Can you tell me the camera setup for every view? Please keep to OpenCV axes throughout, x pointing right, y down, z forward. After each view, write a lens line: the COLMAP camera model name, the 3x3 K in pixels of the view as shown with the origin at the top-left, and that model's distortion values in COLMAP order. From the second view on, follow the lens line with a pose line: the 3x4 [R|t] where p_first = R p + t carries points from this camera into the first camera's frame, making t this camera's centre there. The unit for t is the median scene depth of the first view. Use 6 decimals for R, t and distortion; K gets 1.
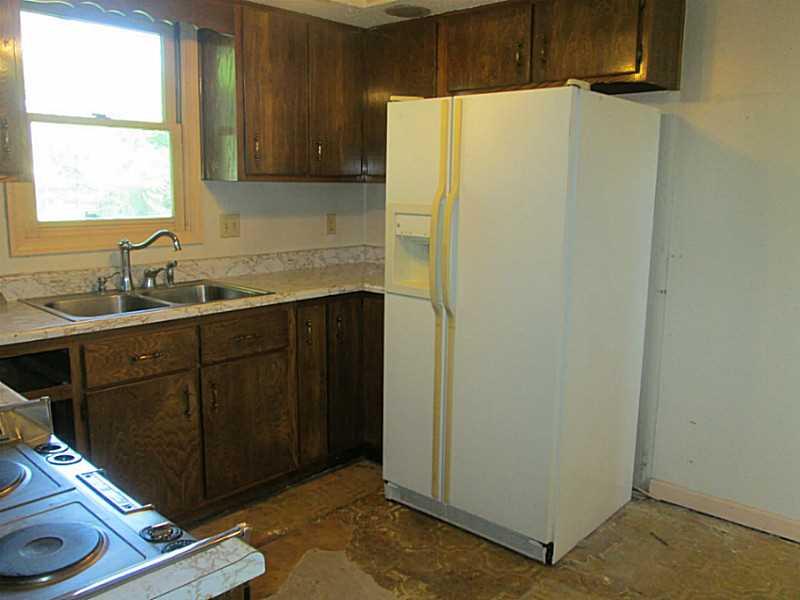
lens RADIAL K [[666.2, 0, 400.0], [0, 666.2, 300.0], [0, 0, 1]] dist [-0.045011, -0.003319]
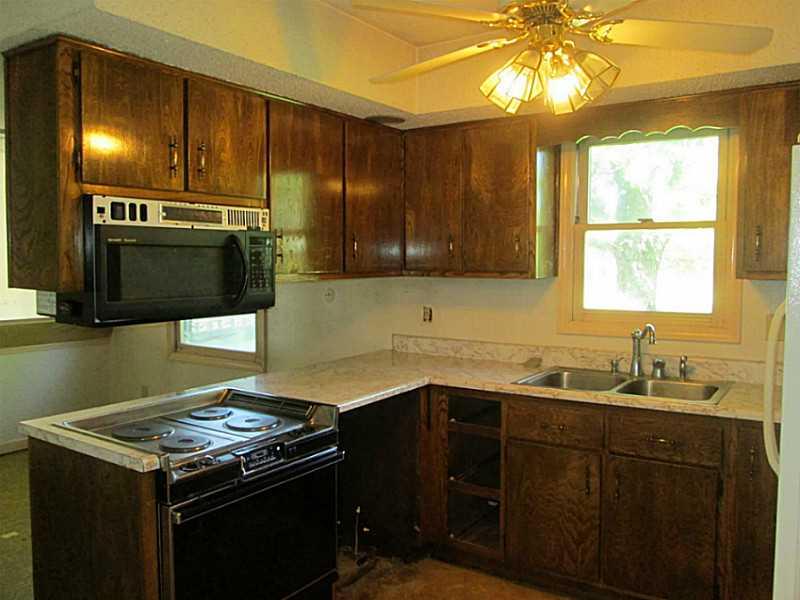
lens RADIAL K [[642.0, 0, 400.0], [0, 642.0, 300.0], [0, 0, 1]] dist [-0.140247, -0.000624]
pose [[0.150905, 0.038631, -0.987793, 0.562661], [-0.173143, 0.984823, 0.012064, -0.084220], [0.973267, 0.169209, 0.155303, 0.443016]]
